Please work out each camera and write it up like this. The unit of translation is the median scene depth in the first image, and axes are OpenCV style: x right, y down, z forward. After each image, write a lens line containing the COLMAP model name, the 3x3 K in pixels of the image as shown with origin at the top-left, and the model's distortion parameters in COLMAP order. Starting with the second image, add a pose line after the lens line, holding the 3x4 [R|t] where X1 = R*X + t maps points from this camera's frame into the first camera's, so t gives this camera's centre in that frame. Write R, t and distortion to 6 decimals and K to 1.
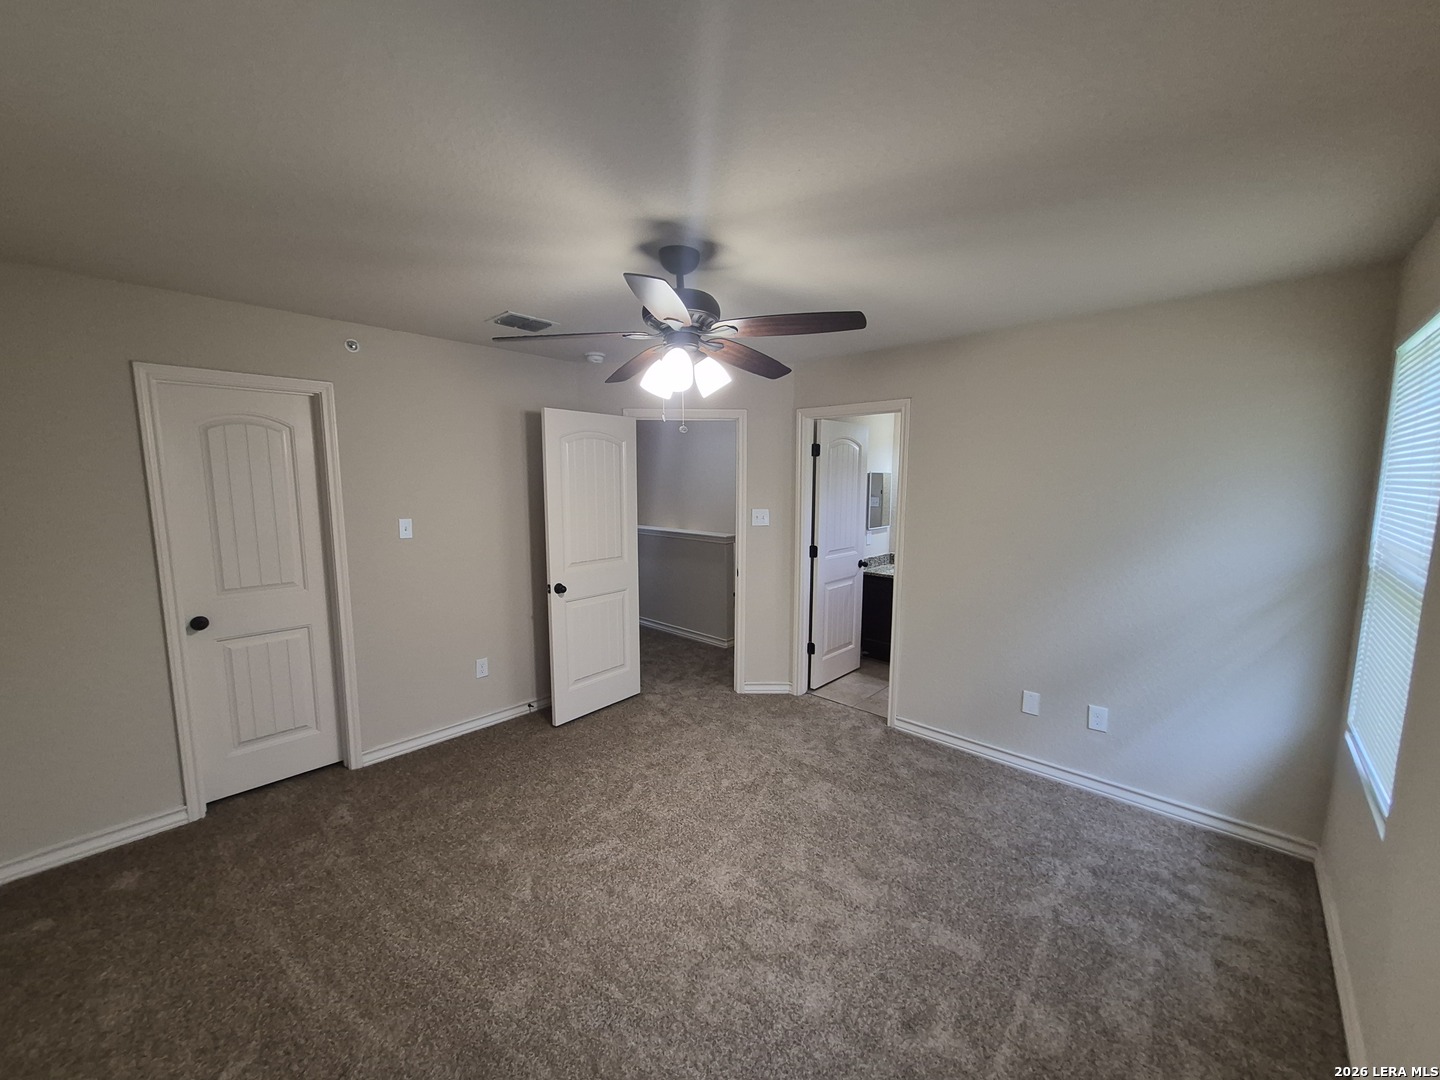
lens RADIAL K [[564.5, 0, 708.8], [0, 564.5, 546.9], [0, 0, 1]] dist [0.007212, -0.000873]
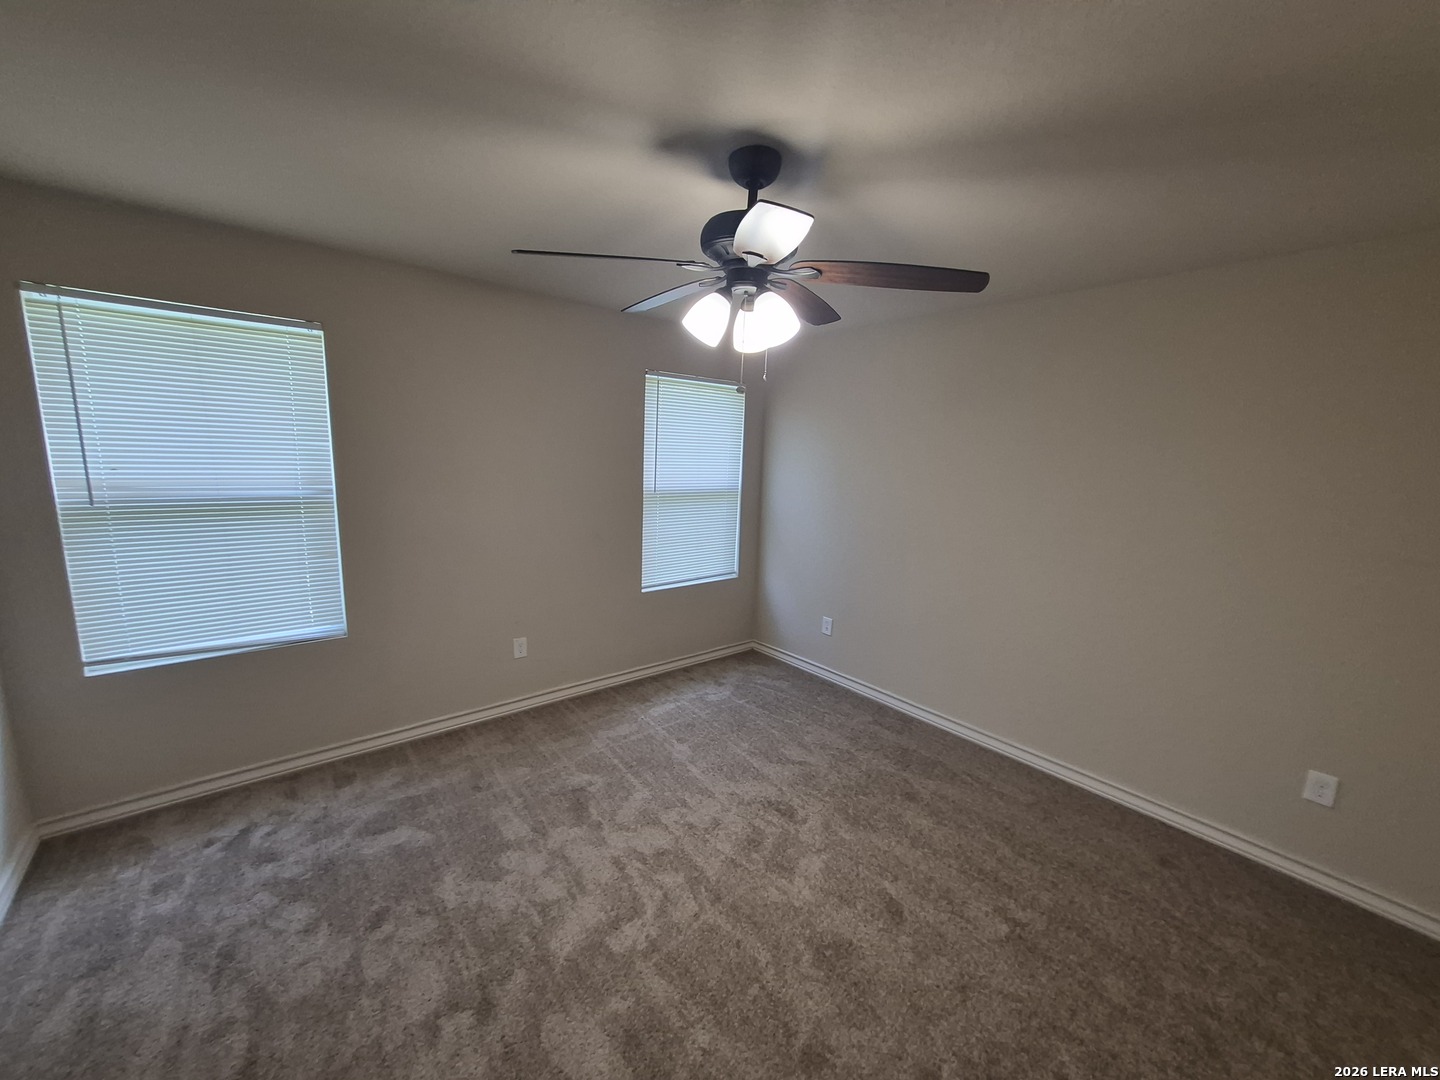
lens RADIAL K [[565.4, 0, 716.1], [0, 565.4, 548.0], [0, 0, 1]] dist [0.012563, -0.000293]
pose [[-0.992083, -0.063030, 0.108625, -0.087613], [-0.027442, 0.952832, 0.302256, -0.188562], [-0.122552, 0.296882, -0.947018, 1.449718]]
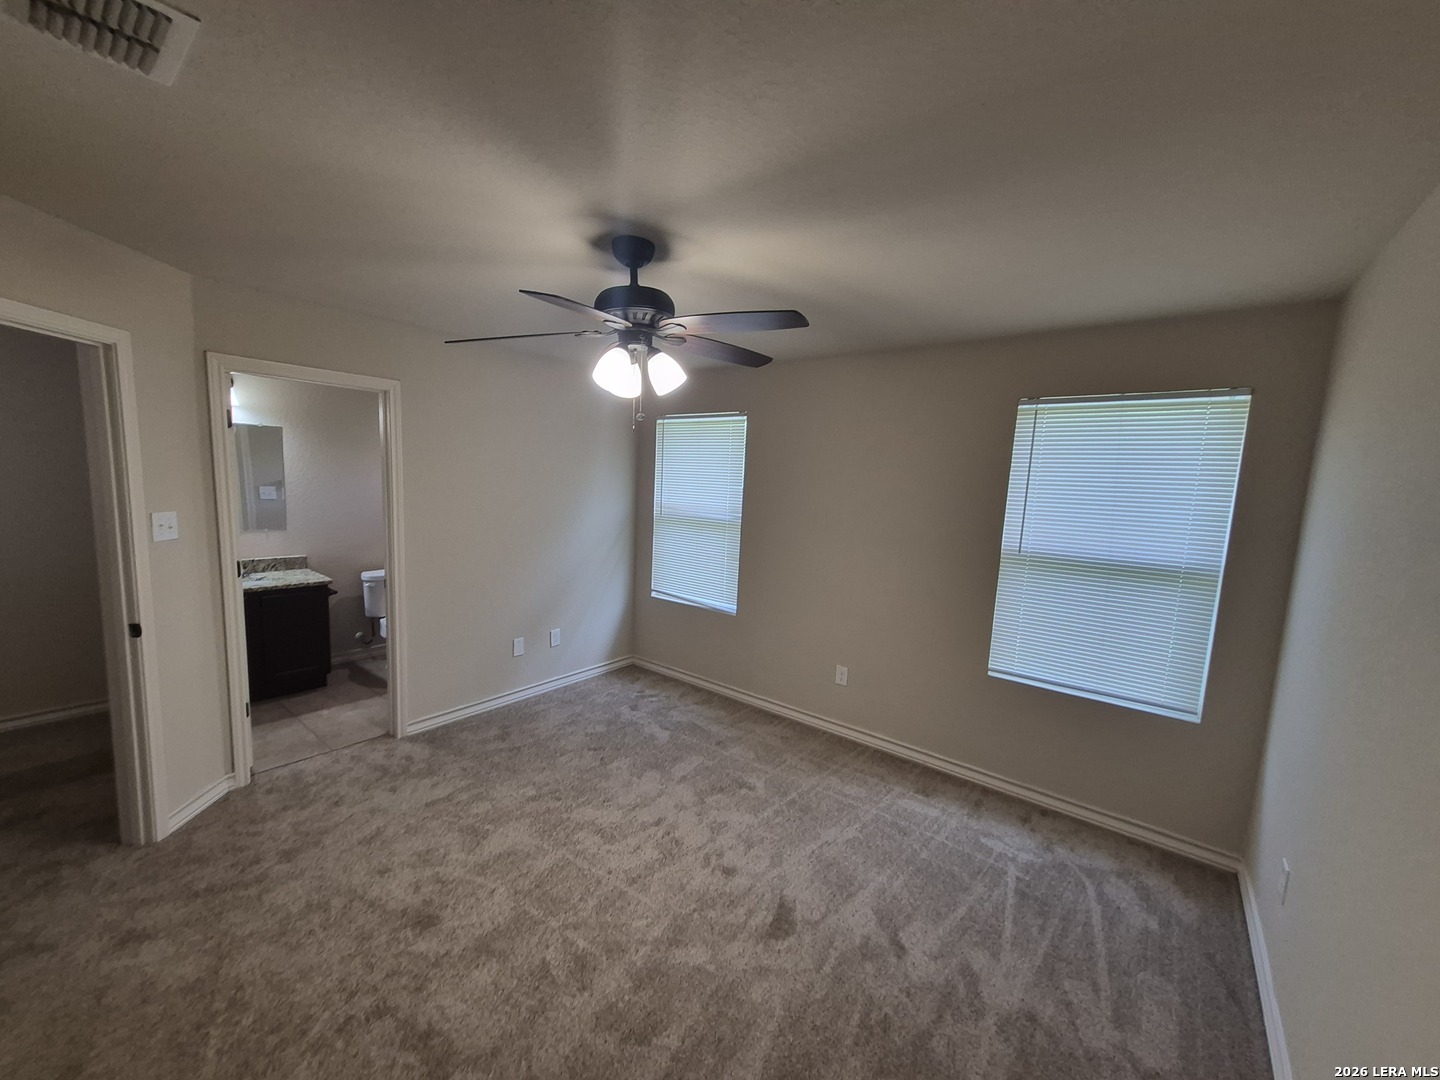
lens RADIAL K [[564.5, 0, 708.8], [0, 564.5, 546.9], [0, 0, 1]] dist [0.007212, -0.000873]
pose [[-0.077956, -0.125815, 0.988986, -0.822580], [0.084724, 0.987580, 0.132314, -0.095067], [-0.993350, 0.094105, -0.066328, 0.743608]]
